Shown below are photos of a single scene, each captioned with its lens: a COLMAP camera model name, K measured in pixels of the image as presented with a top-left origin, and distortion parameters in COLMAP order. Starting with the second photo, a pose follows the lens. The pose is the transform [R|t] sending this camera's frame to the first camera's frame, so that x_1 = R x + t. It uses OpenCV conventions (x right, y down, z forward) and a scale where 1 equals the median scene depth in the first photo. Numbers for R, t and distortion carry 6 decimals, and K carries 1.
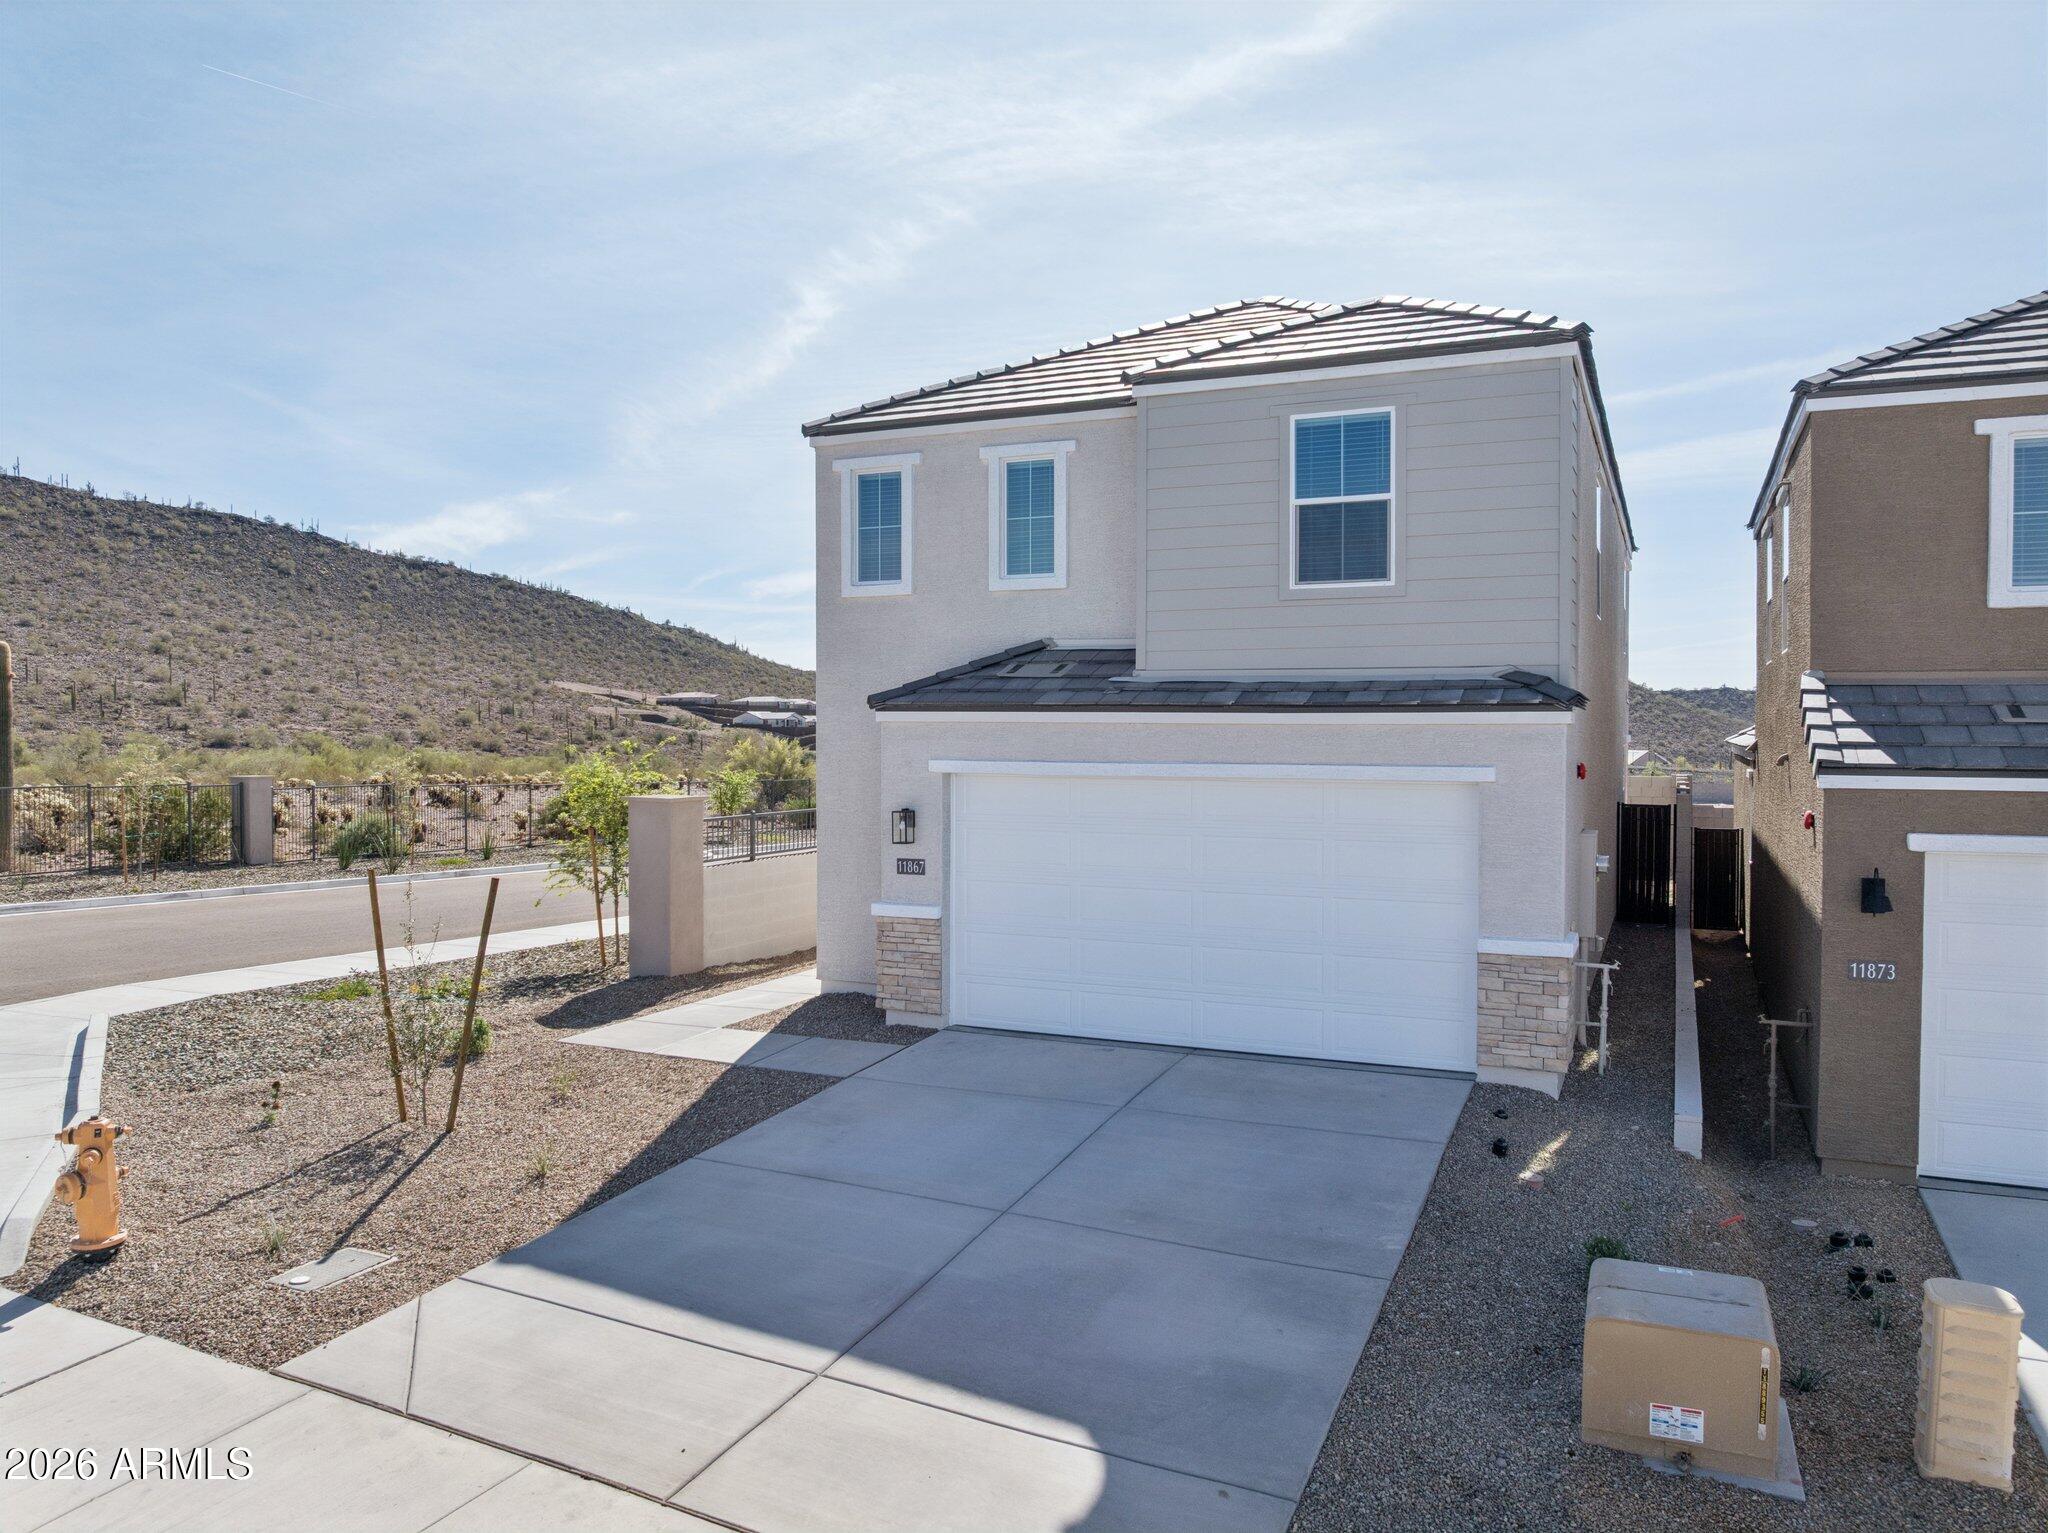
lens RADIAL K [[1439.7, 0, 1033.3], [0, 1439.7, 759.6], [0, 0, 1]] dist [-0.044616, 0.008785]
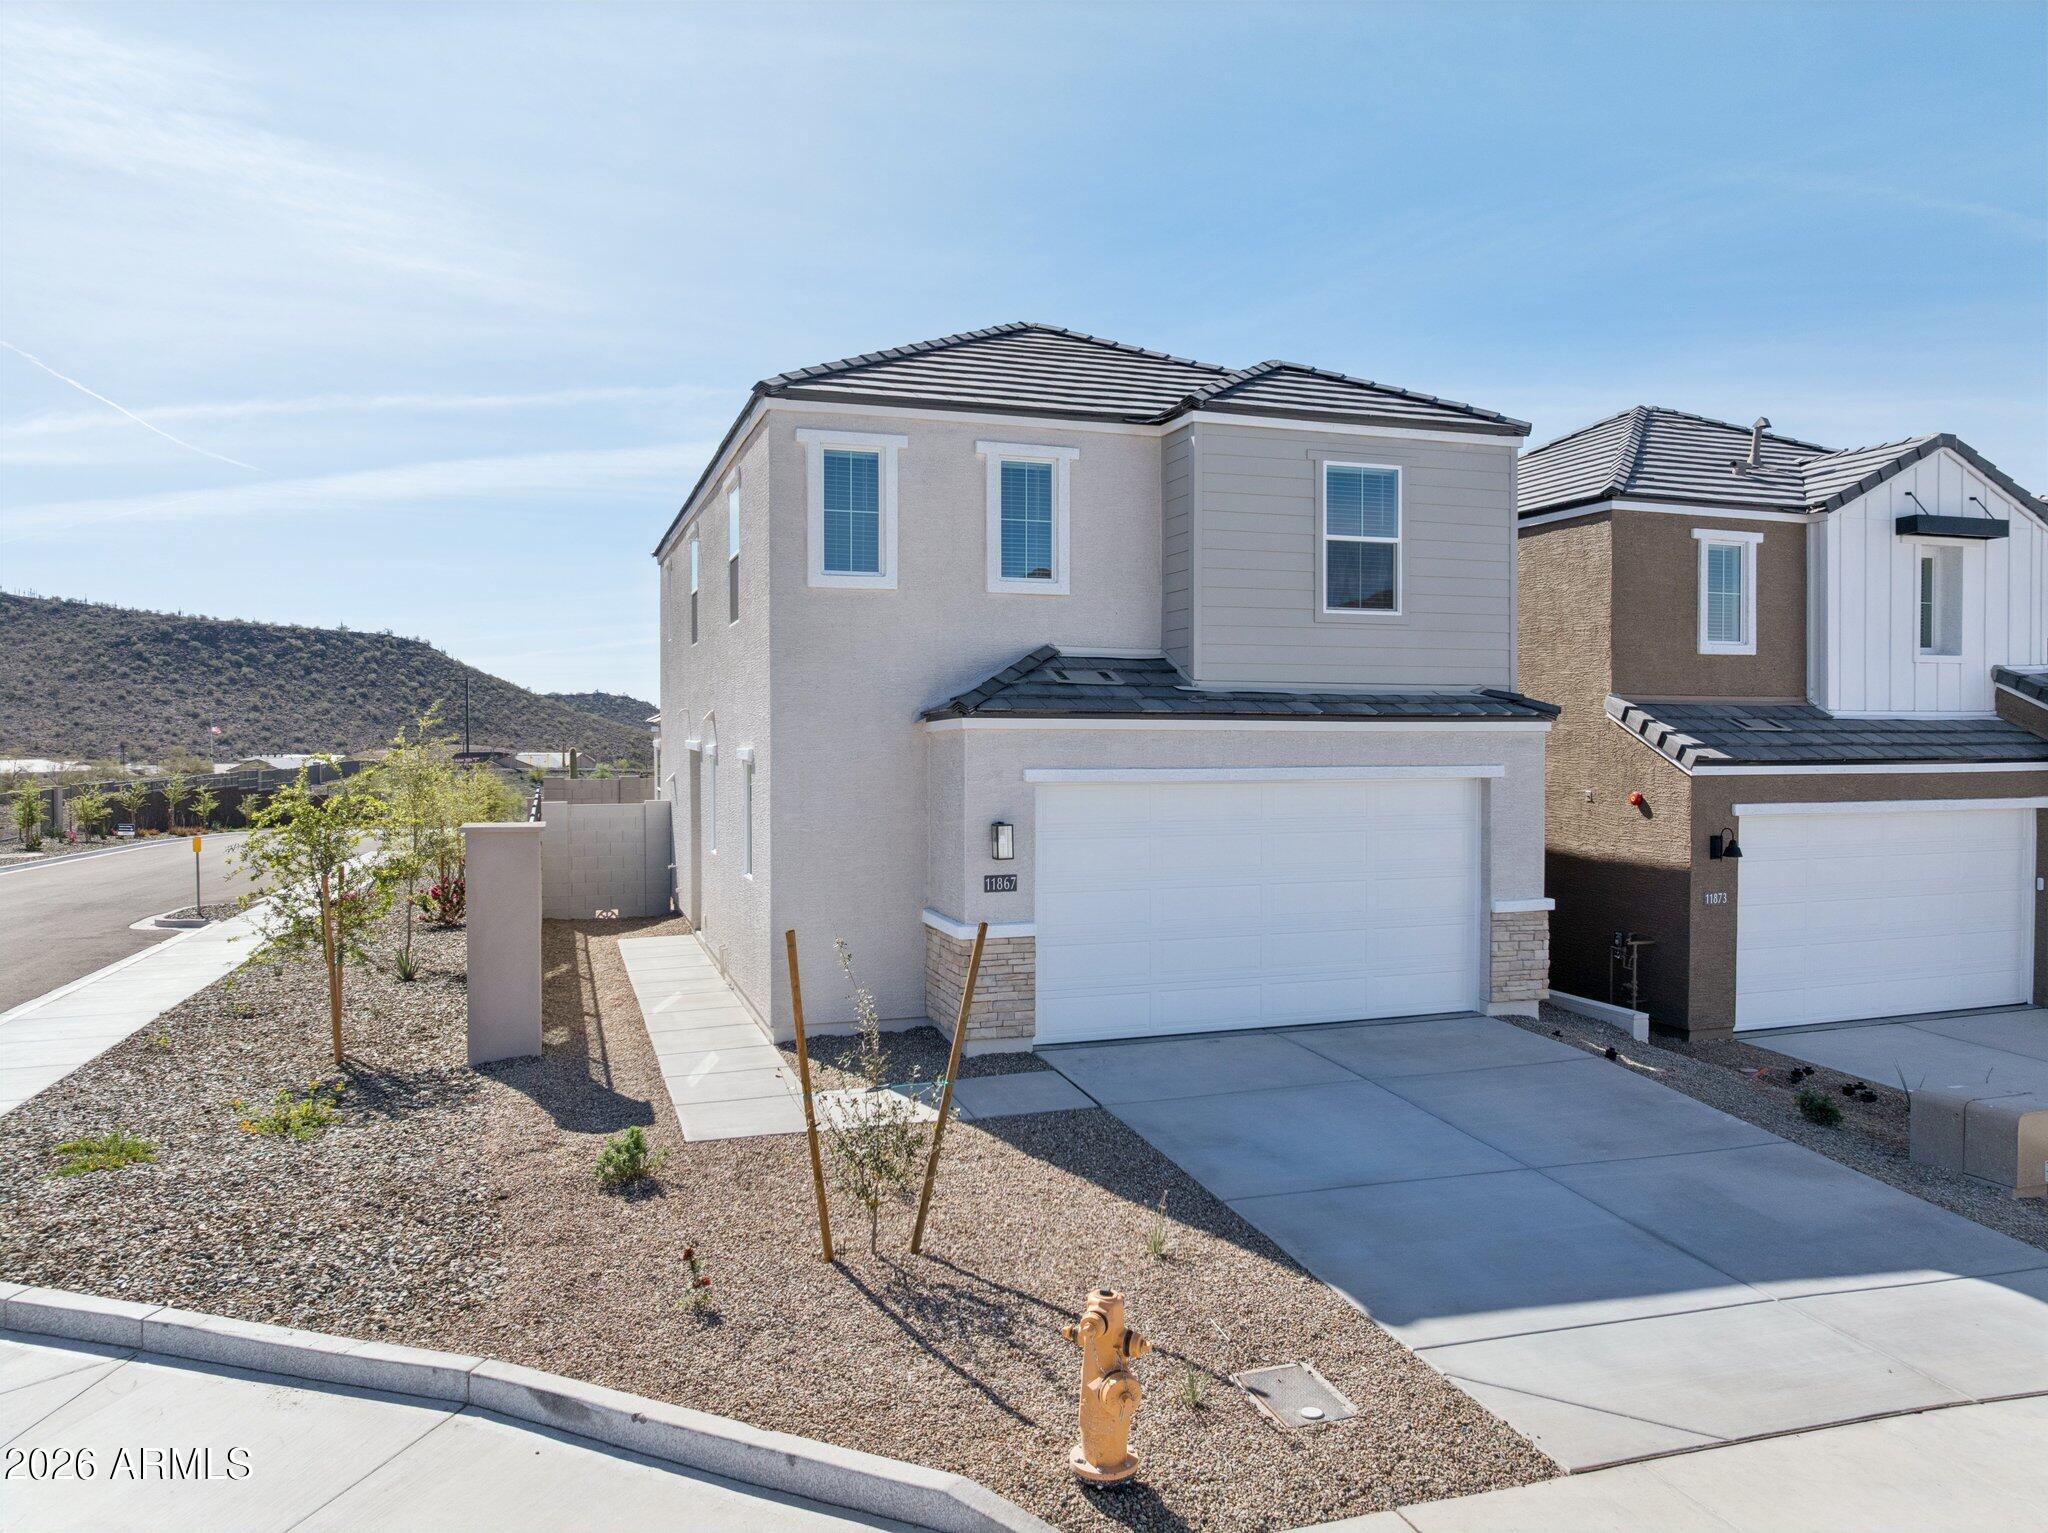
lens RADIAL K [[1439.7, 0, 1036.3], [0, 1439.7, 760.2], [0, 0, 1]] dist [-0.044616, 0.008785]
pose [[0.730885, -0.014793, 0.682340, -0.848326], [0.015922, 0.999863, 0.004622, -0.011919], [-0.682314, 0.007486, 0.731020, 0.357347]]
